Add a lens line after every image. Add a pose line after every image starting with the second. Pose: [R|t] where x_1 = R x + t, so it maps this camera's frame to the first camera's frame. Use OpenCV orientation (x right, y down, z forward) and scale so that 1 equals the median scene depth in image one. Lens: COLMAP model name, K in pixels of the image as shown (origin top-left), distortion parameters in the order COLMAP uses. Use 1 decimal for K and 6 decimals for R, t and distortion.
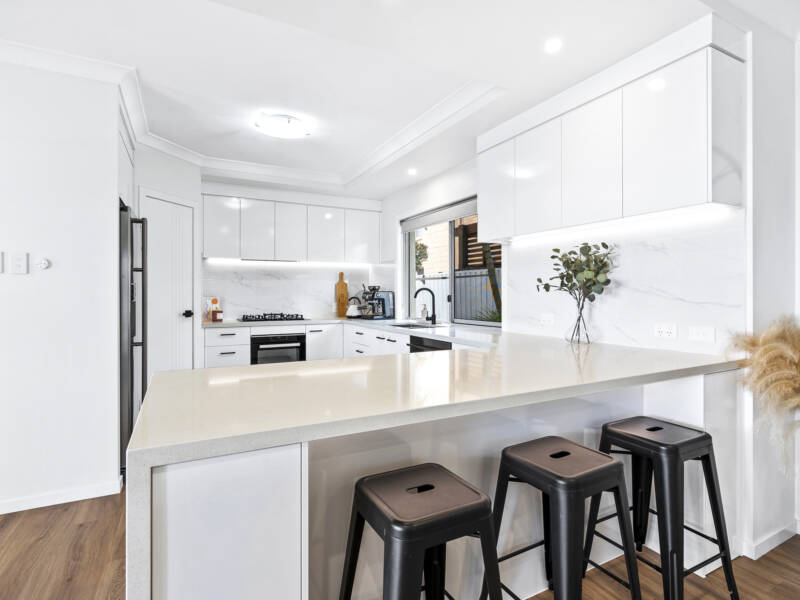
lens RADIAL K [[414.9, 0, 400.3], [0, 414.9, 291.7], [0, 0, 1]] dist [0.000420, 0.000959]
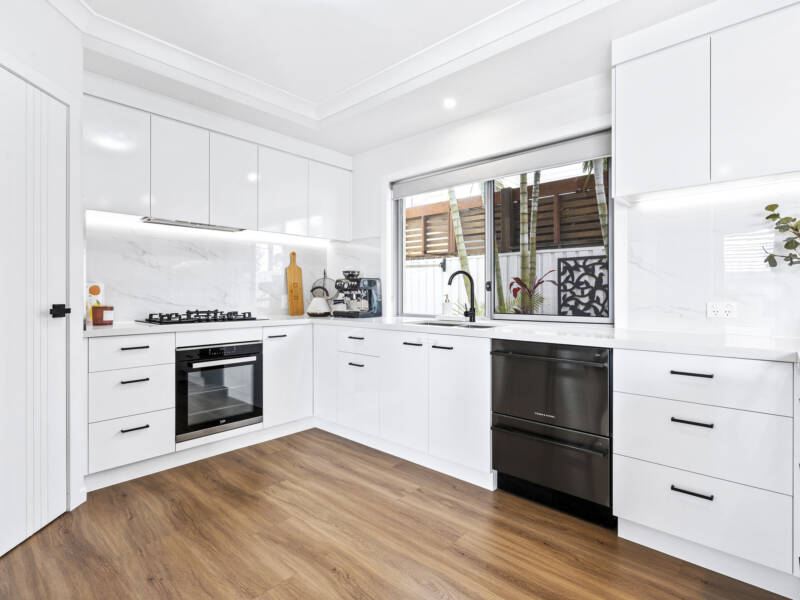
lens RADIAL K [[414.9, 0, 400.3], [0, 414.9, 291.7], [0, 0, 1]] dist [0.000420, 0.000959]
pose [[0.941507, 0.003661, 0.336973, -0.245649], [-0.003922, 0.999992, 0.000095, 0.023796], [-0.336970, -0.001411, 0.941514, 0.322520]]
